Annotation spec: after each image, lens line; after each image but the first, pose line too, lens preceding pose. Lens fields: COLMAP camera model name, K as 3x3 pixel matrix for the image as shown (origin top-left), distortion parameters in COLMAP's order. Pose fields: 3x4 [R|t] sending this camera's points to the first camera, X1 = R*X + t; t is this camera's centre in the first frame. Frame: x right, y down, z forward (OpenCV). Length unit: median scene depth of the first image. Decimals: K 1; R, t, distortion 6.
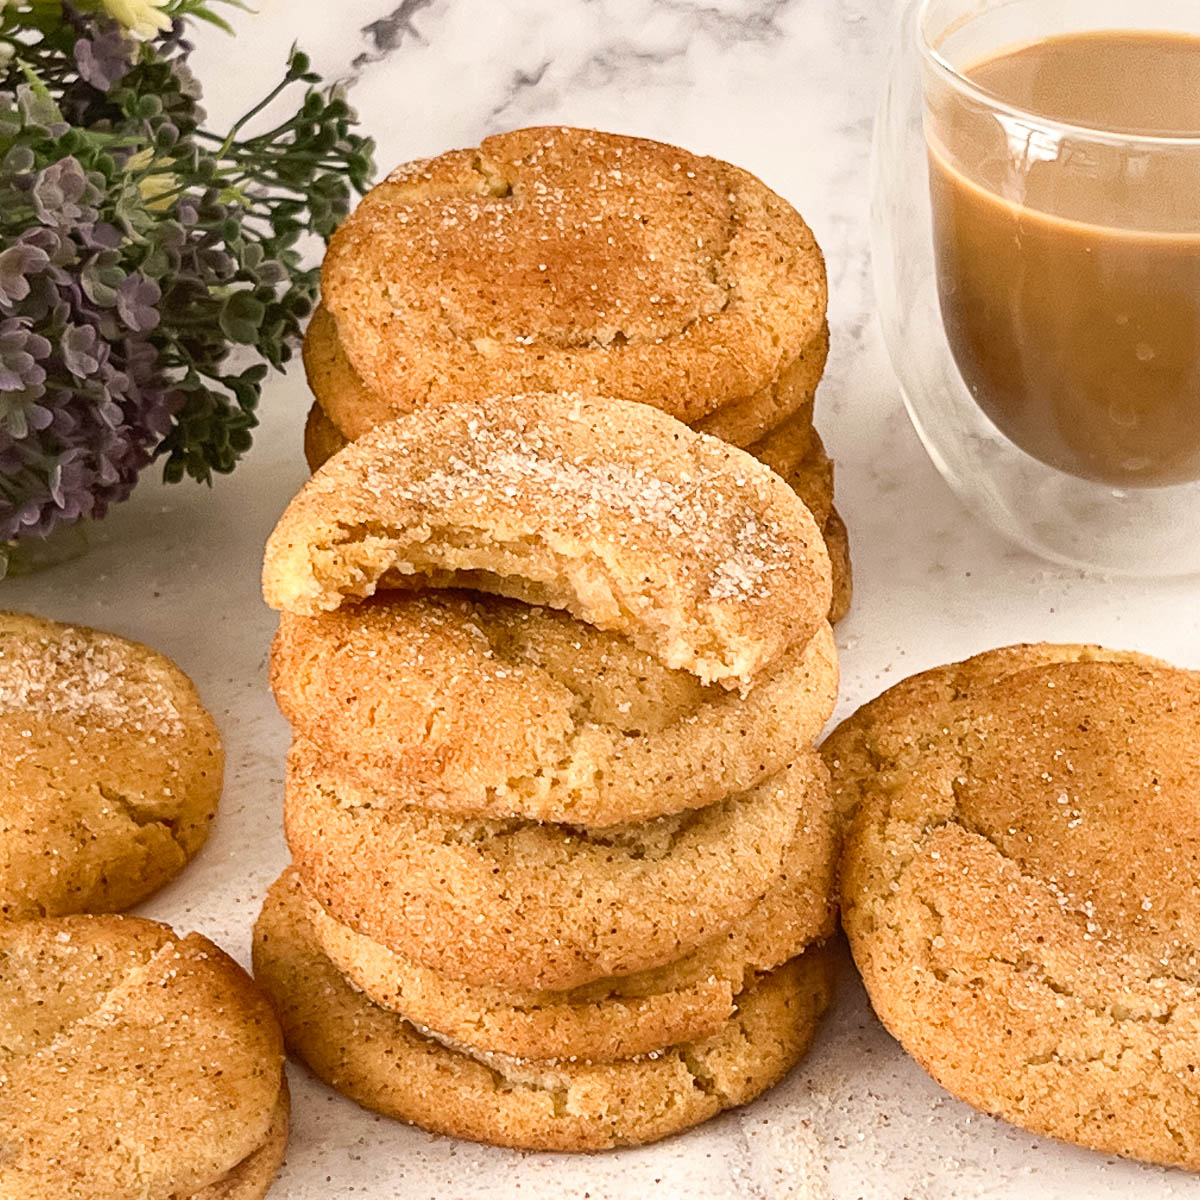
lens RADIAL K [[3478.1, 0, 873.7], [0, 3478.1, 562.9], [0, 0, 1]] dist [-0.610154, 5.566114]
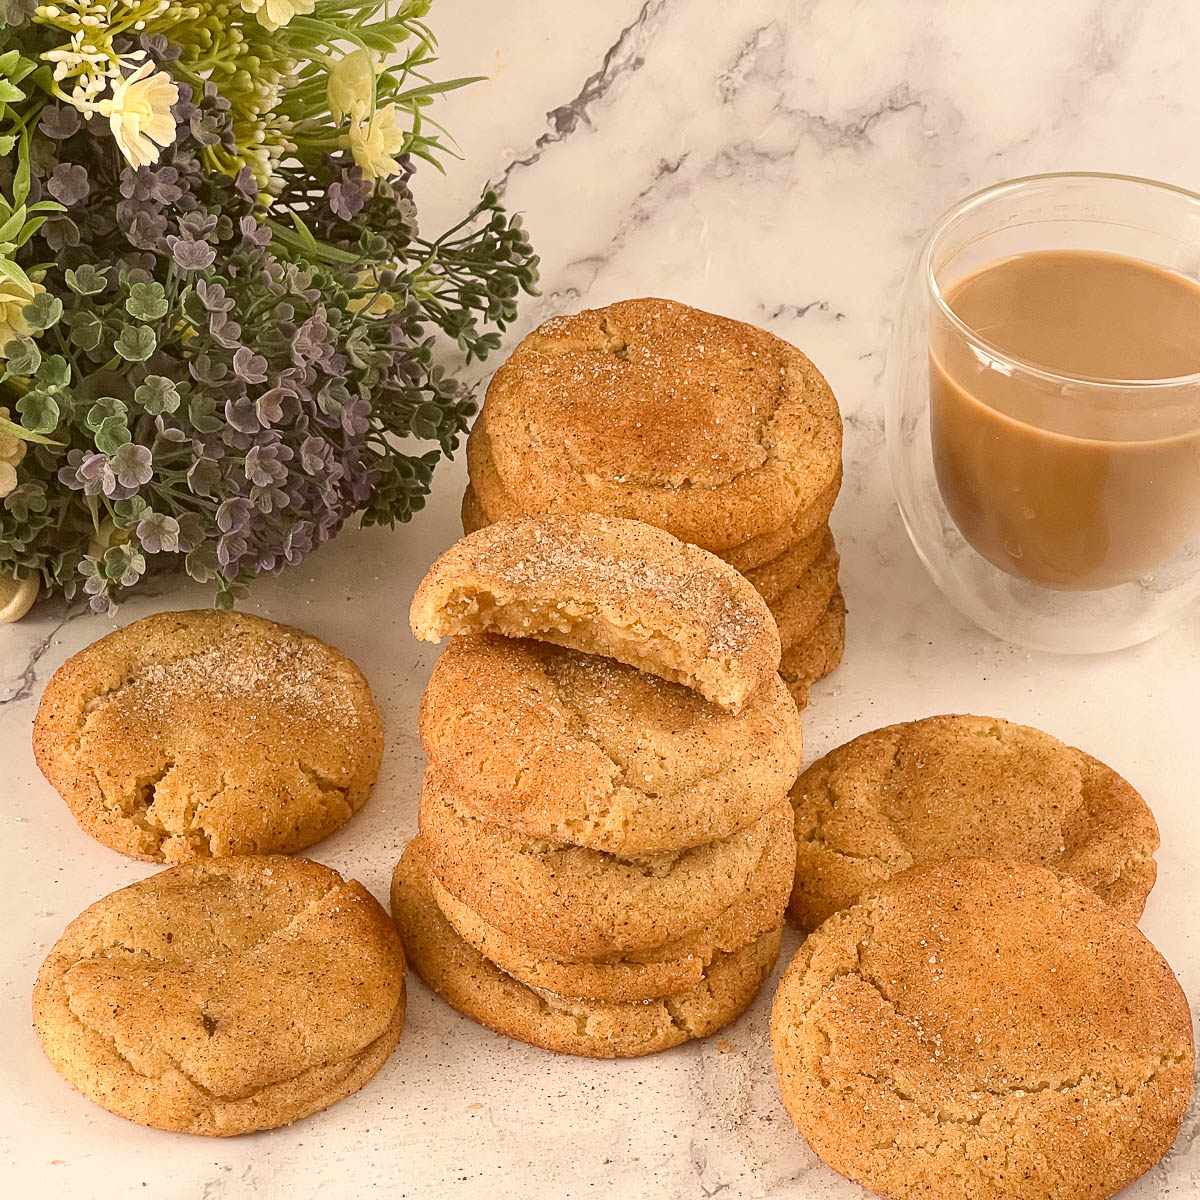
lens RADIAL K [[3387.6, 0, 622.1], [0, 3387.6, 599.7], [0, 0, 1]] dist [-0.678684, 14.535889]
pose [[0.986868, 0.108906, -0.119294, 0.072363], [-0.096295, 0.989604, 0.106820, -0.165125], [0.129687, -0.093929, 0.987096, -0.386681]]
